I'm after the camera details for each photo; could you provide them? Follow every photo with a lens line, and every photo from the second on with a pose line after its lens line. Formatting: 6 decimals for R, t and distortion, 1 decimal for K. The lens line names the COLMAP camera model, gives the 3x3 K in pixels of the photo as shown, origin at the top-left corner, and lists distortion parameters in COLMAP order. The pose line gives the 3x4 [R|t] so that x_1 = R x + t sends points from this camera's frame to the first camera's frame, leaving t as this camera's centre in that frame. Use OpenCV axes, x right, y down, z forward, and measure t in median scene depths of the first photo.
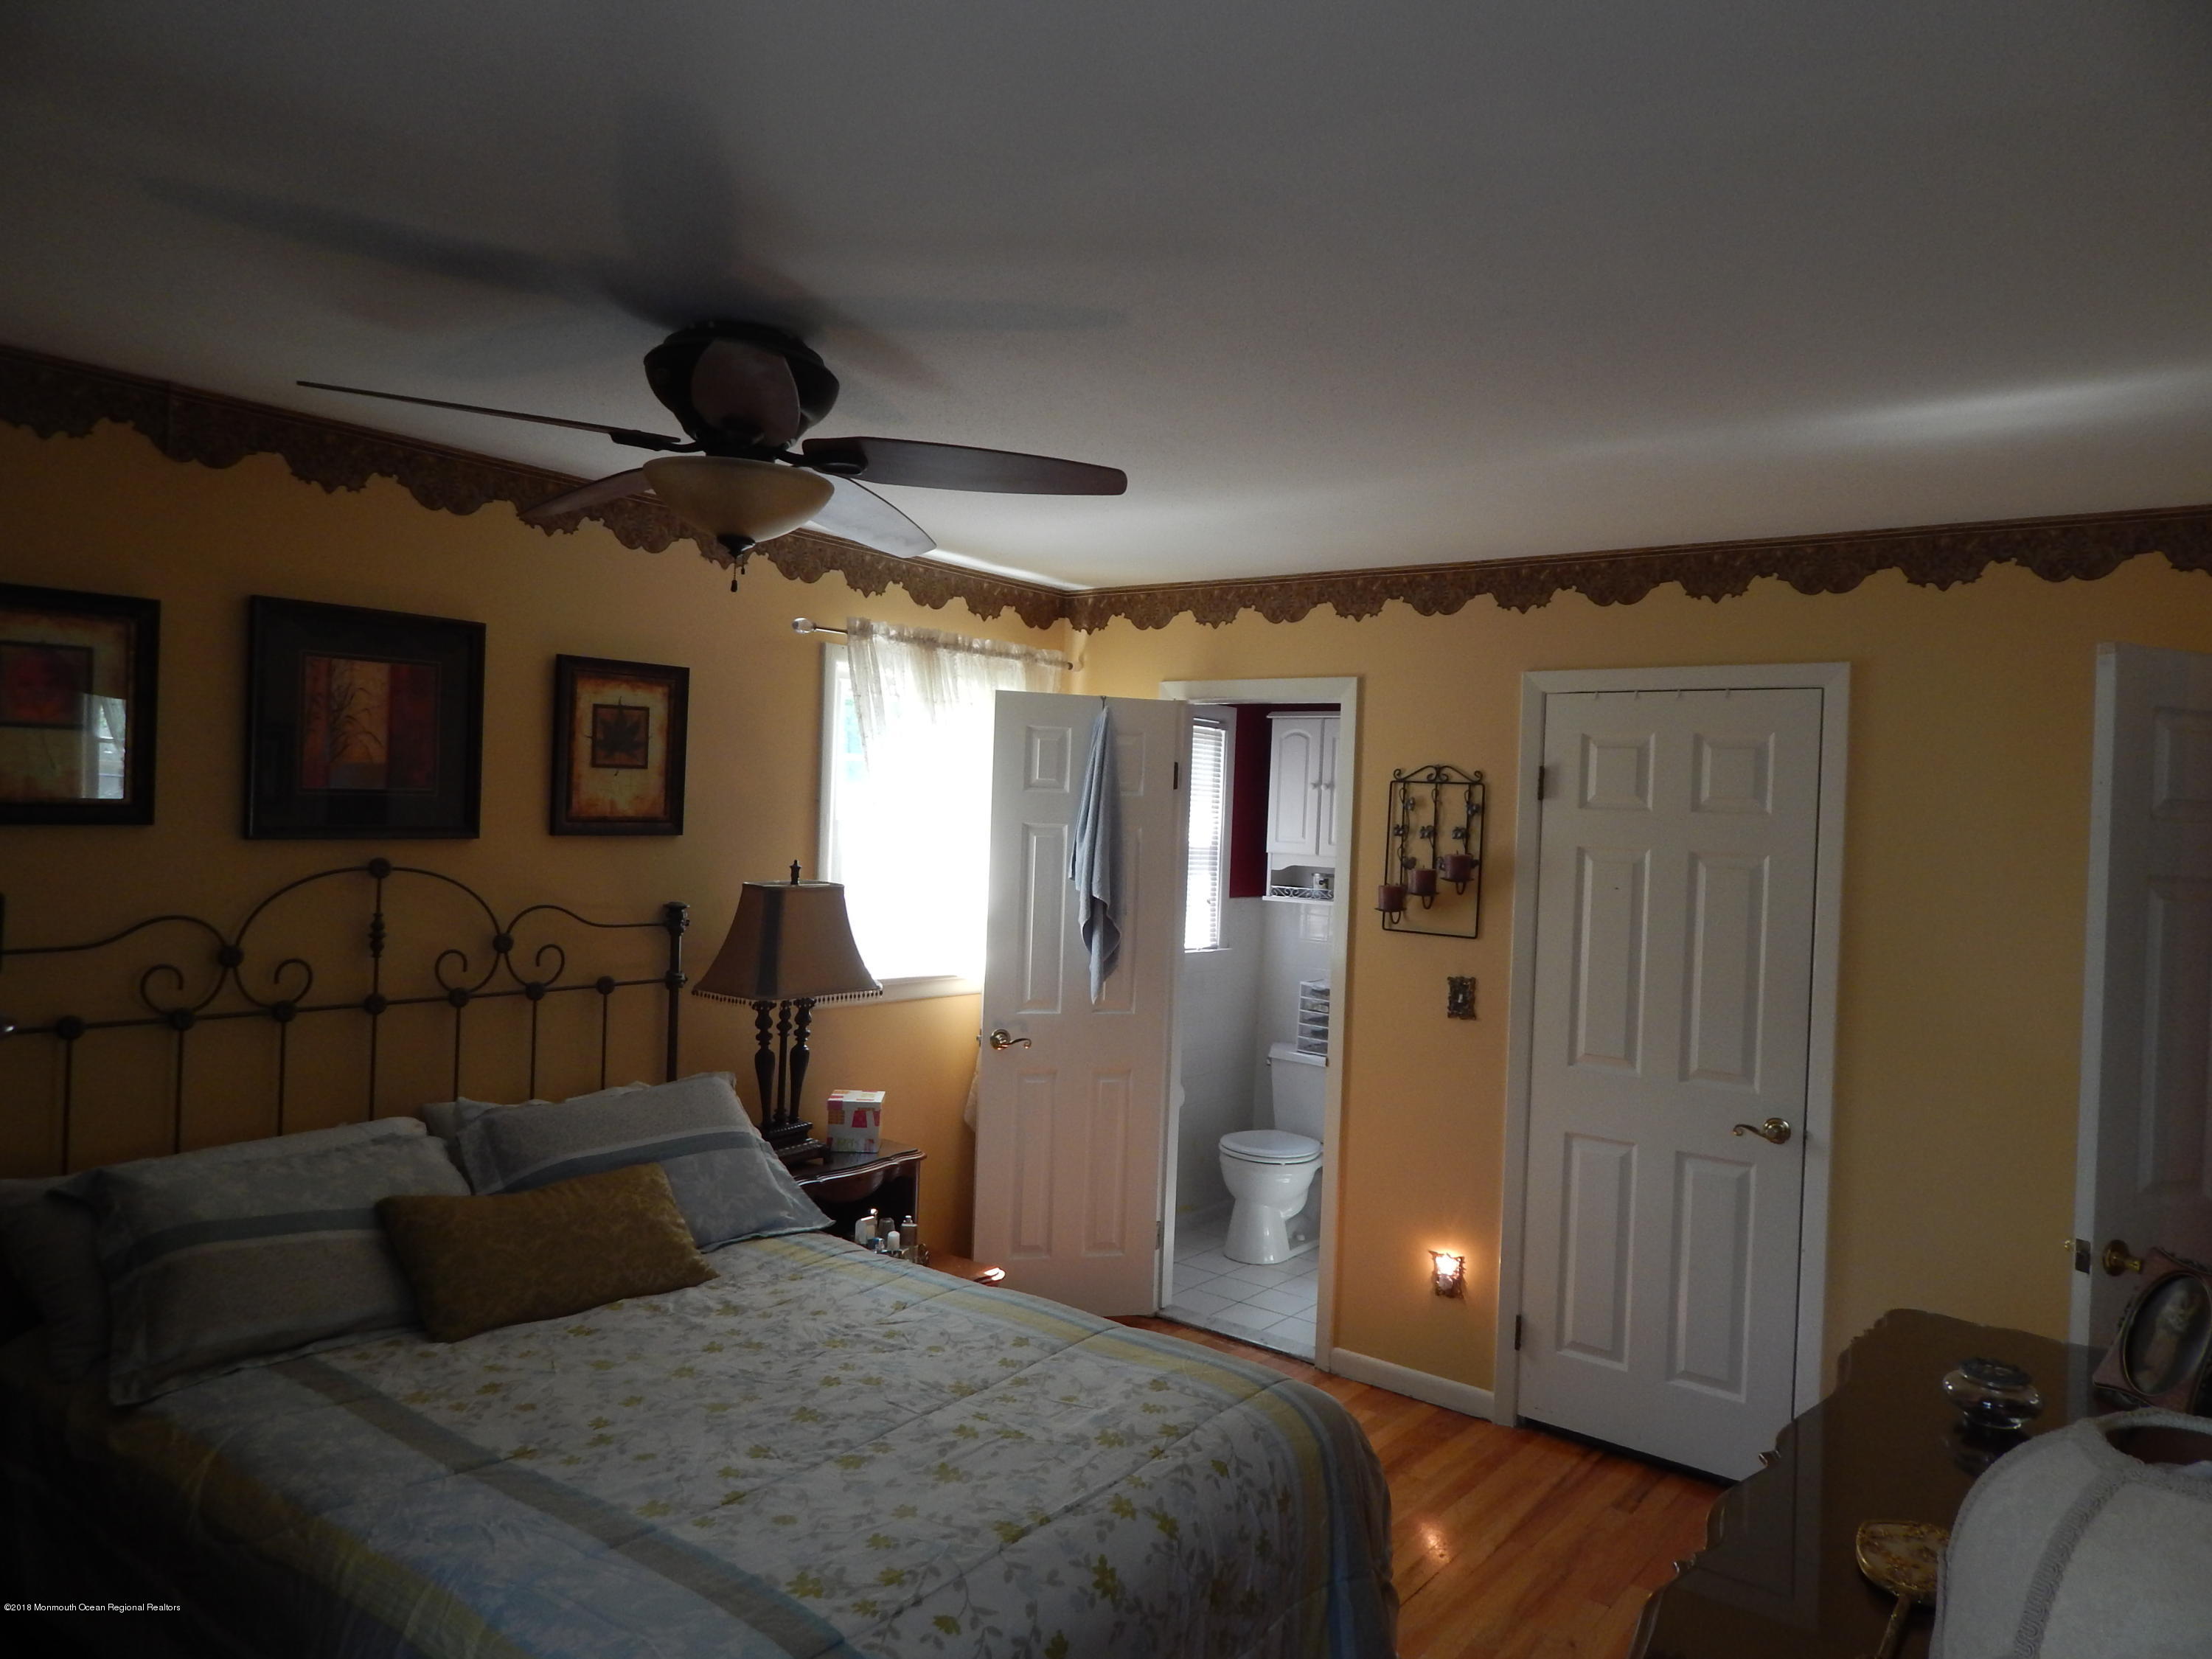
lens RADIAL K [[1466.7, 0, 1106.0], [0, 1466.7, 829.5], [0, 0, 1]] dist [0.001621, 0.000238]
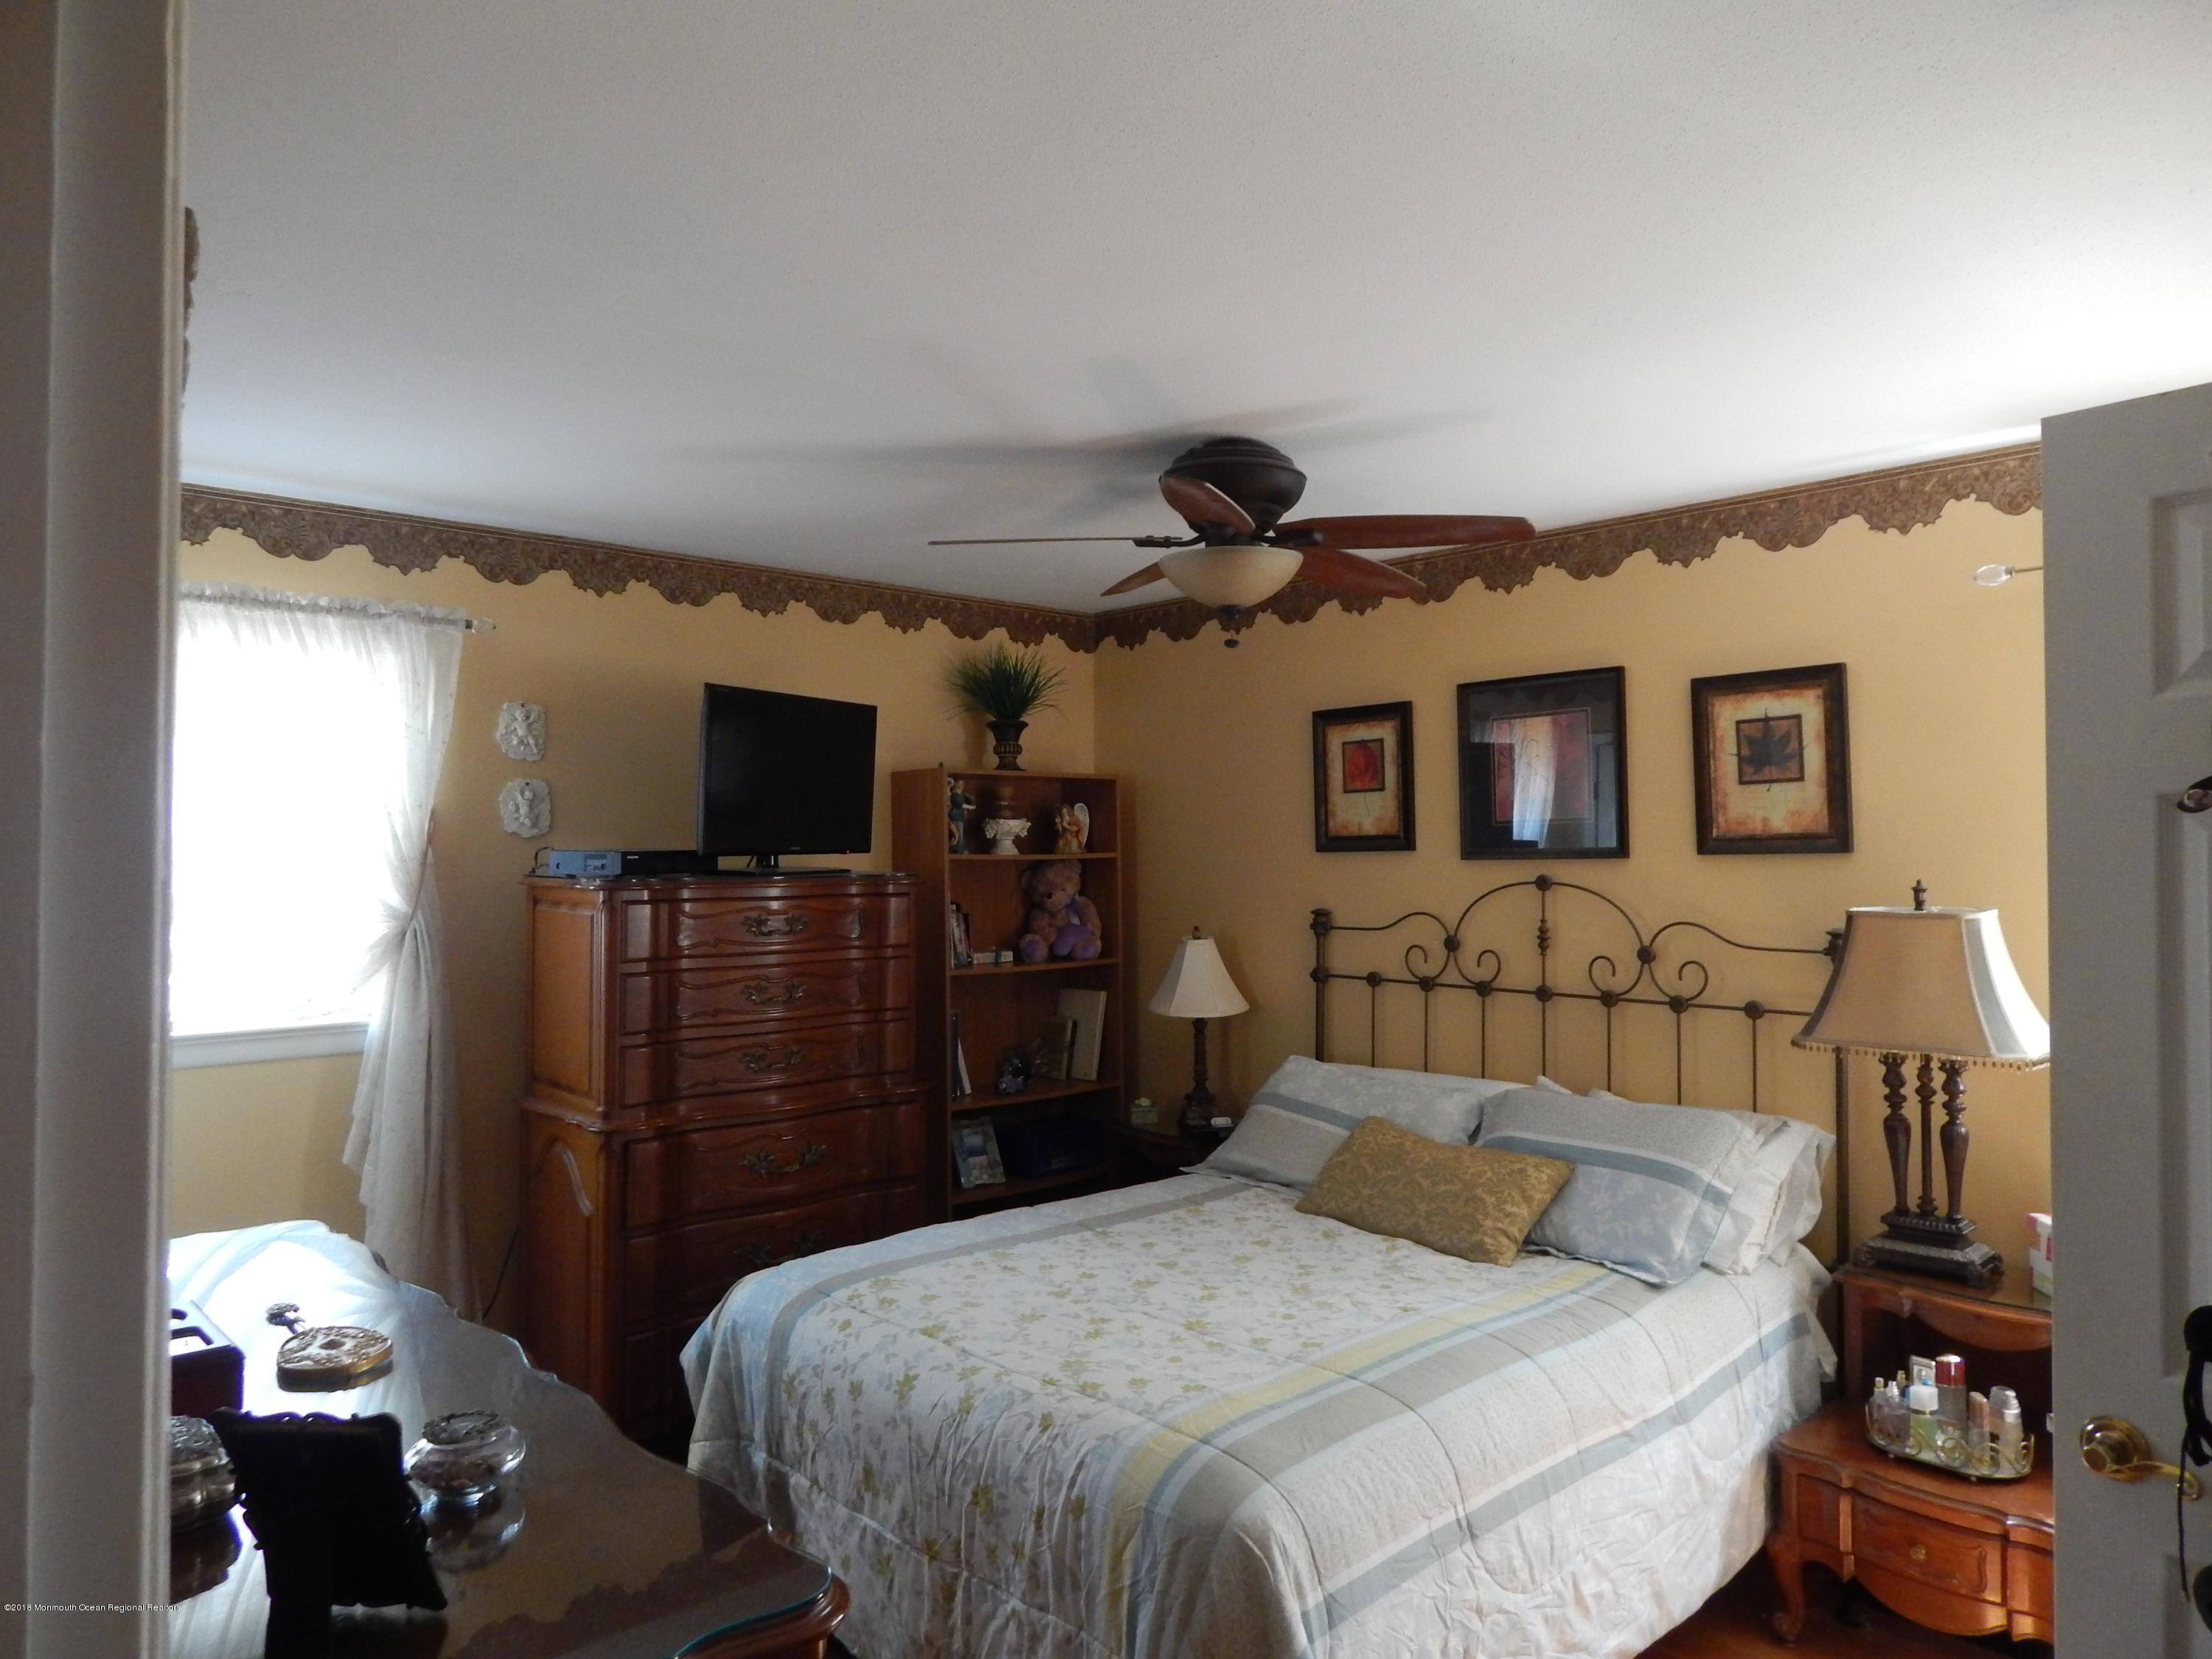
lens RADIAL K [[1463.1, 0, 1106.0], [0, 1463.1, 829.5], [0, 0, 1]] dist [0.031649, 0.000486]
pose [[-0.180808, -0.047423, -0.982375, 0.868794], [-0.011725, 0.998870, -0.046061, 0.047471], [0.983449, 0.003190, -0.181159, 0.954187]]
